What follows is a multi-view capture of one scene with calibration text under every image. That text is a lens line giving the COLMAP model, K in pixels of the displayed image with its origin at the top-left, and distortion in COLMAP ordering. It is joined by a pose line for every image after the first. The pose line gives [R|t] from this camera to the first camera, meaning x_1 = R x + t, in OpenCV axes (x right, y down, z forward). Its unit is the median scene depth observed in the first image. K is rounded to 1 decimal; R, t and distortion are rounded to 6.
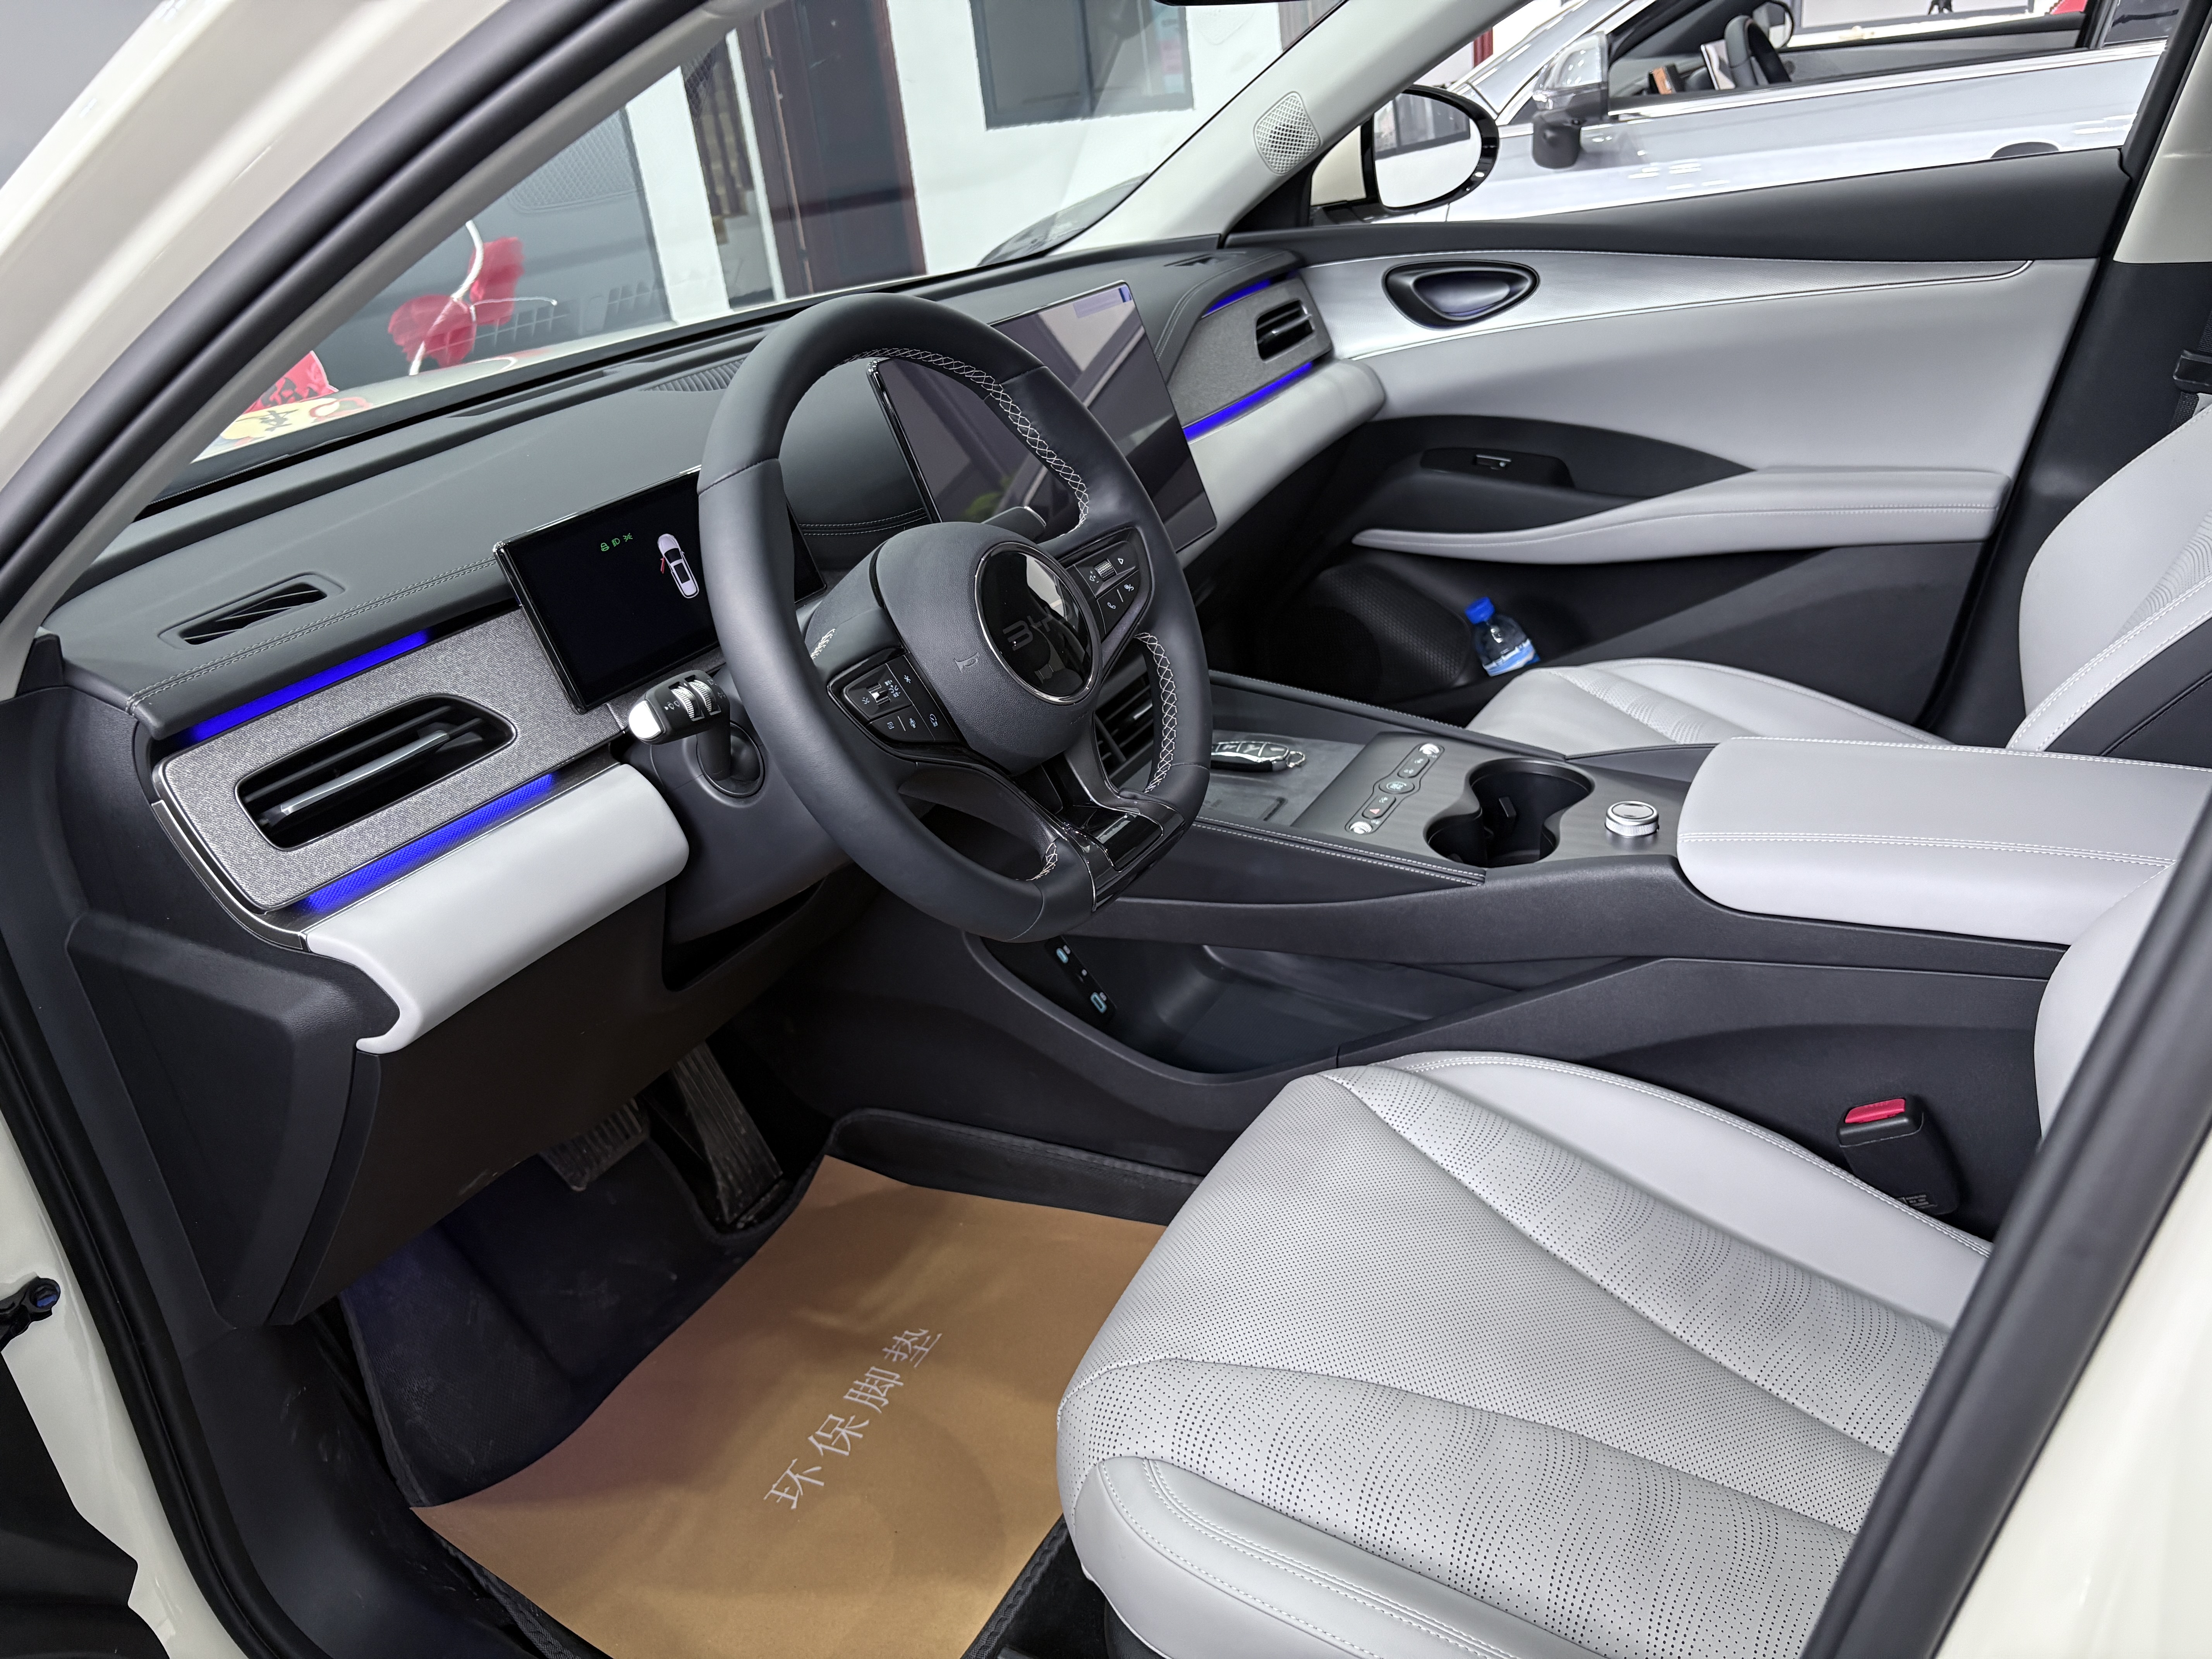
lens RADIAL K [[1695.6, 0, 1106.0], [0, 1695.6, 829.5], [0, 0, 1]] dist [0.033881, -0.001597]
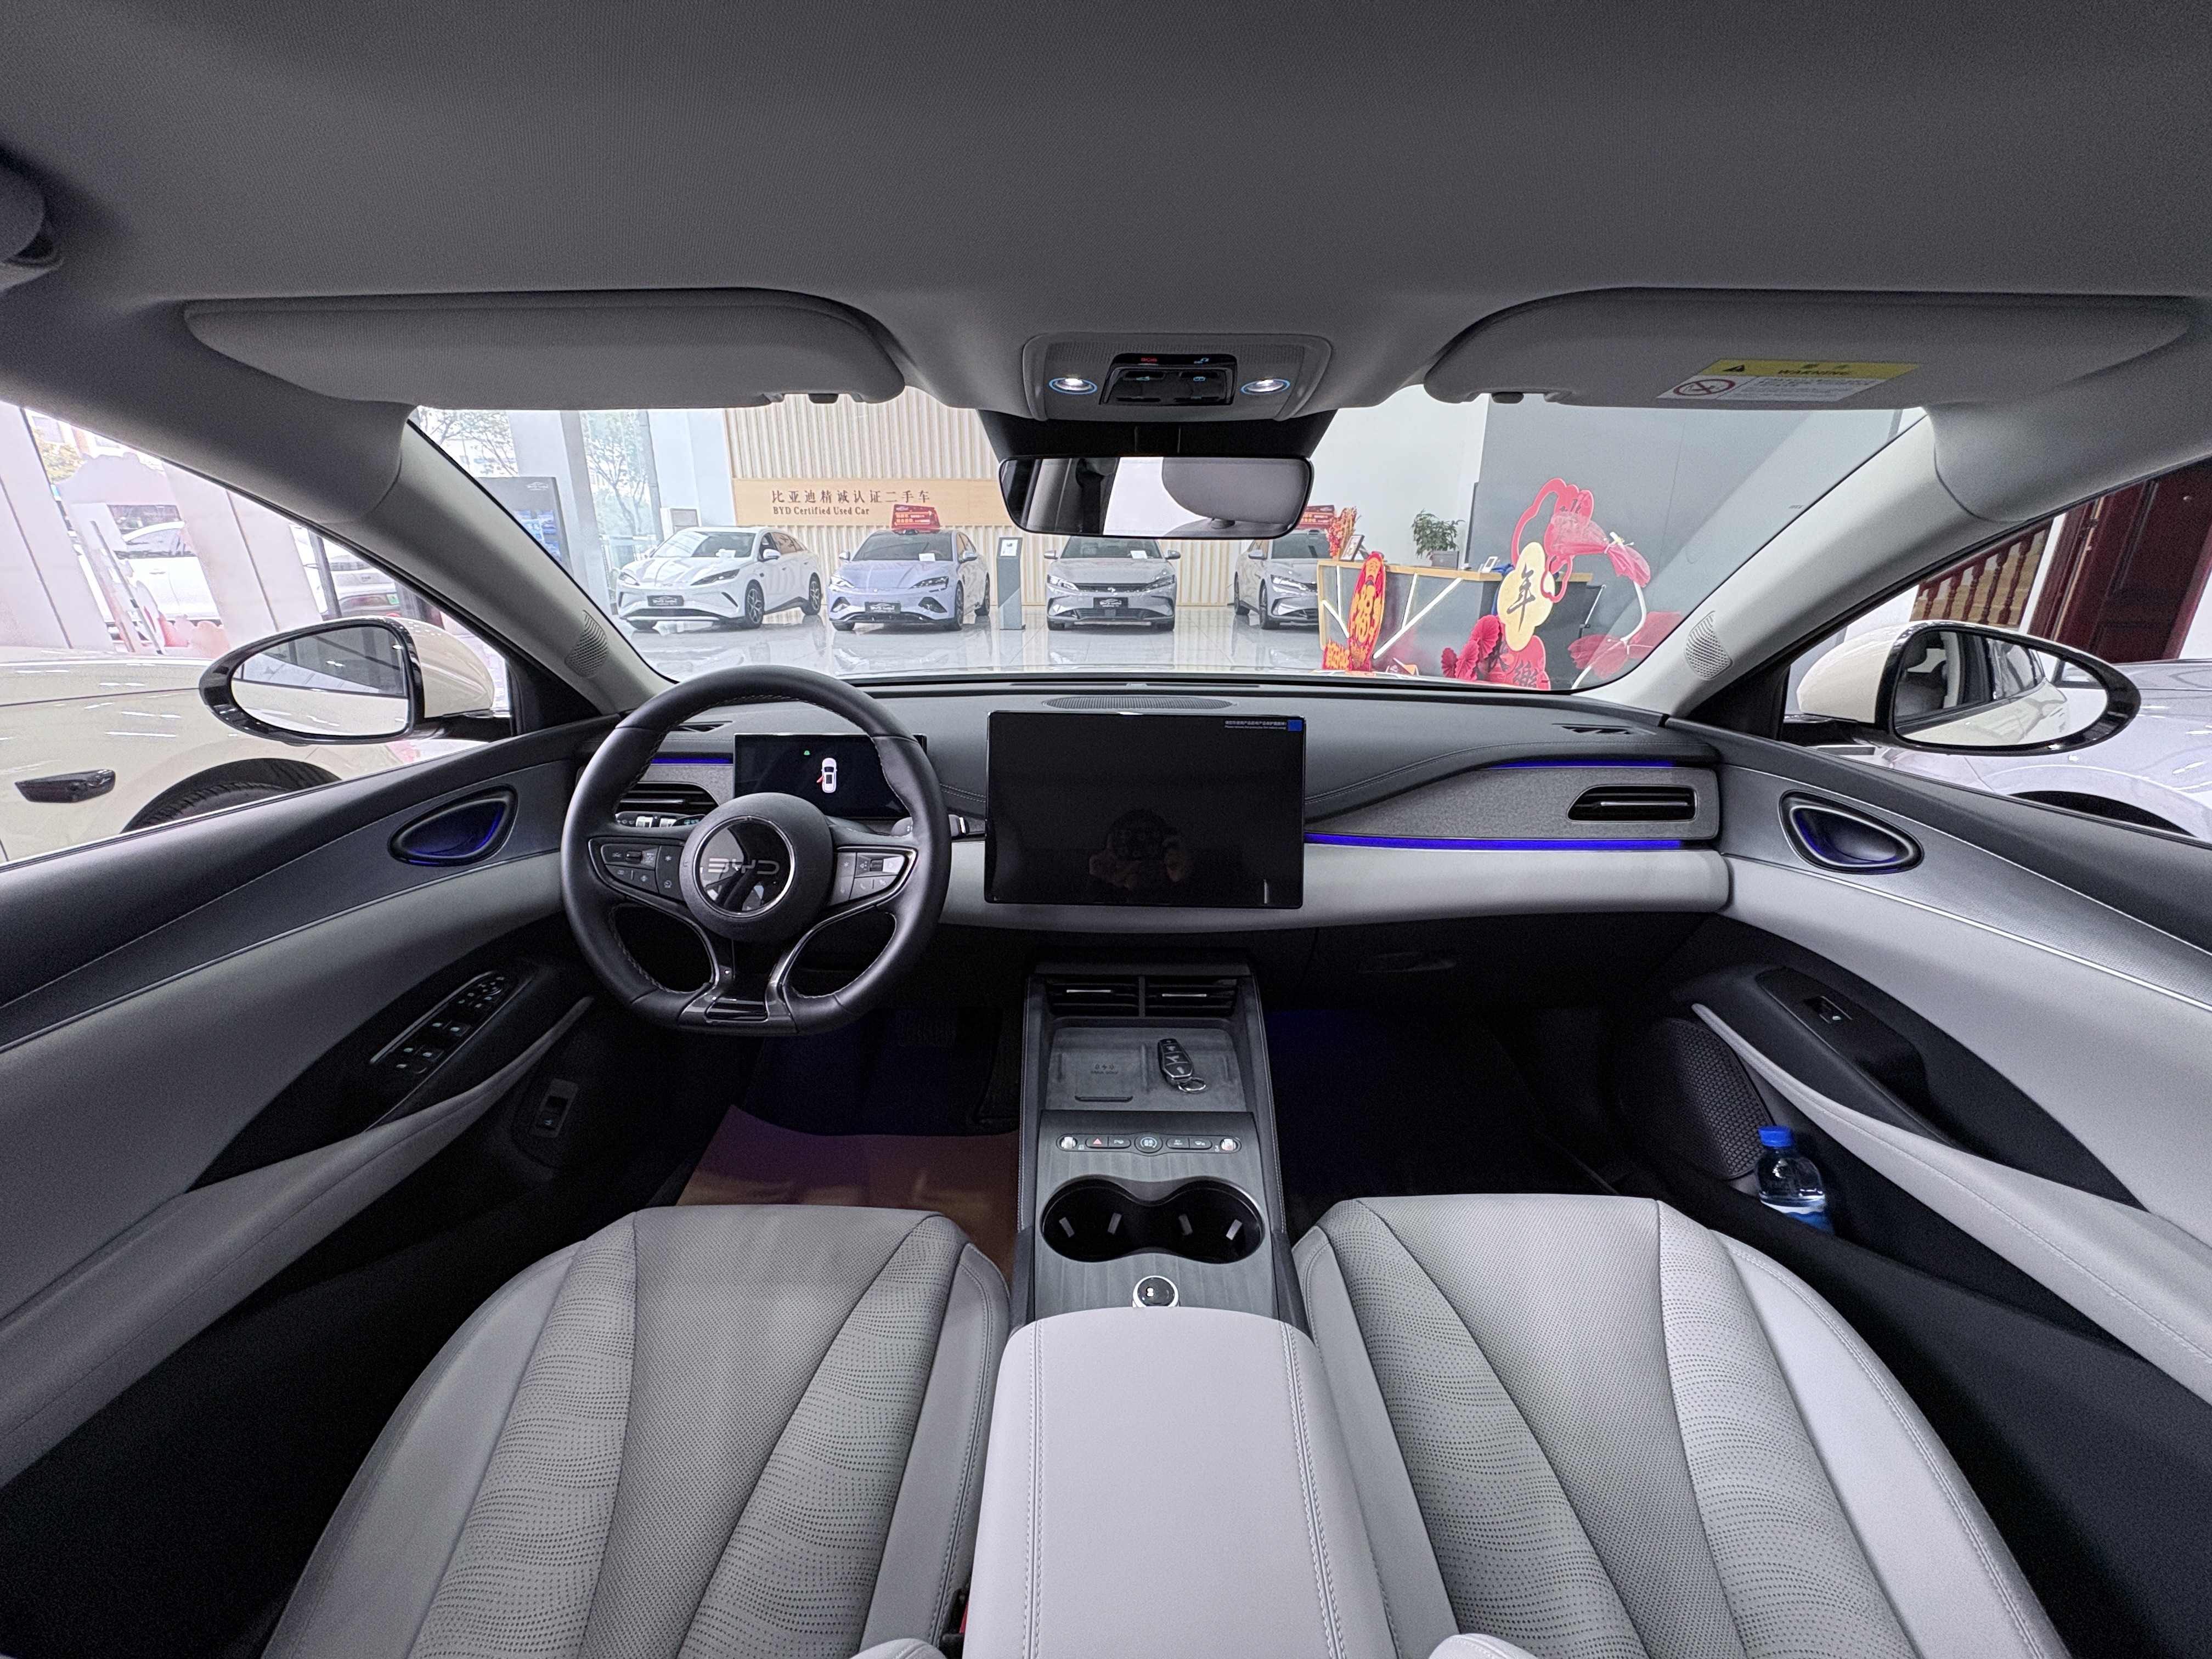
lens RADIAL K [[878.7, 0, 1106.0], [0, 878.7, 829.5], [0, 0, 1]] dist [0.018205, -0.005086]
pose [[0.457529, 0.380994, -0.803437, 0.411959], [-0.417830, 0.889705, 0.183963, -0.235244], [0.784911, 0.251532, 0.566257, 0.388032]]
